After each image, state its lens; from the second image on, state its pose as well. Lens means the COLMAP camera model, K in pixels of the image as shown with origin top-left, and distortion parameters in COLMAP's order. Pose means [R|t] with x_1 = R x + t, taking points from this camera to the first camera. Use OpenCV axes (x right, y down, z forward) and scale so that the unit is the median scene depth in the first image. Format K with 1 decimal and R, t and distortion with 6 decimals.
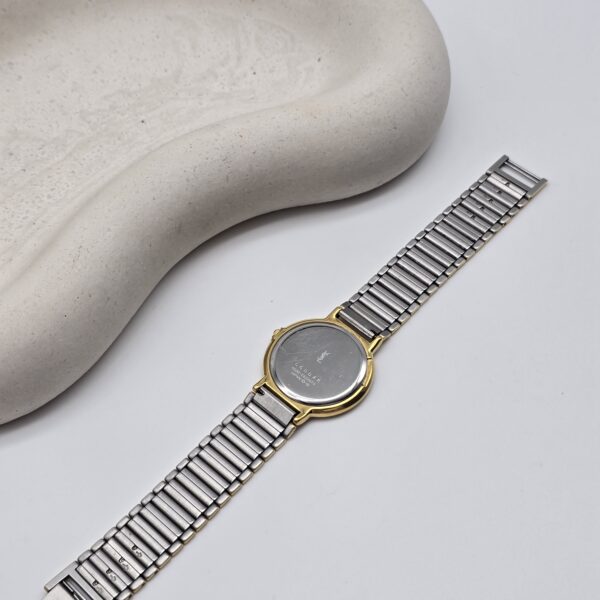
lens RADIAL K [[1085.3, 0, 300.0], [0, 1085.3, 300.0], [0, 0, 1]] dist [0.195735, -0.924836]
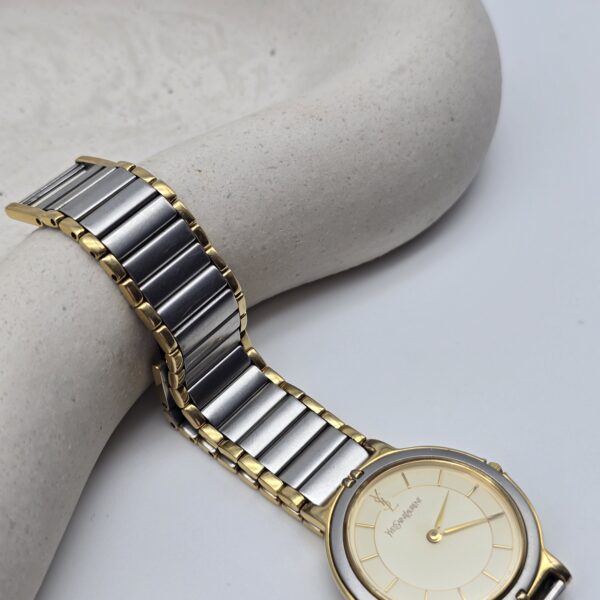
lens RADIAL K [[1085.3, 0, 300.0], [0, 1085.3, 300.0], [0, 0, 1]] dist [0.195735, -0.924836]
pose [[0.969364, -0.180252, 0.166862, -0.100244], [0.197435, 0.975919, -0.092739, -0.024422], [-0.146127, 0.122842, 0.981609, 0.429786]]
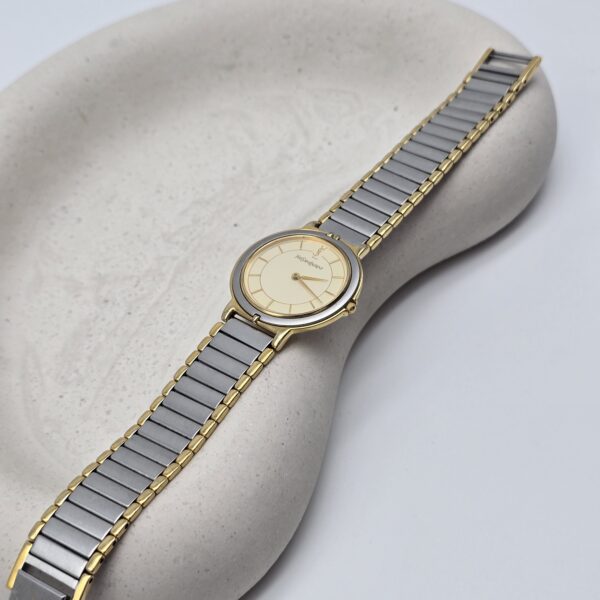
lens RADIAL K [[1085.3, 0, 300.0], [0, 1085.3, 300.0], [0, 0, 1]] dist [0.195735, -0.924836]
pose [[0.947228, -0.287656, 0.141464, -0.243334], [0.303189, 0.947240, -0.103984, 0.000833], [-0.104089, 0.141387, 0.984467, 0.144646]]
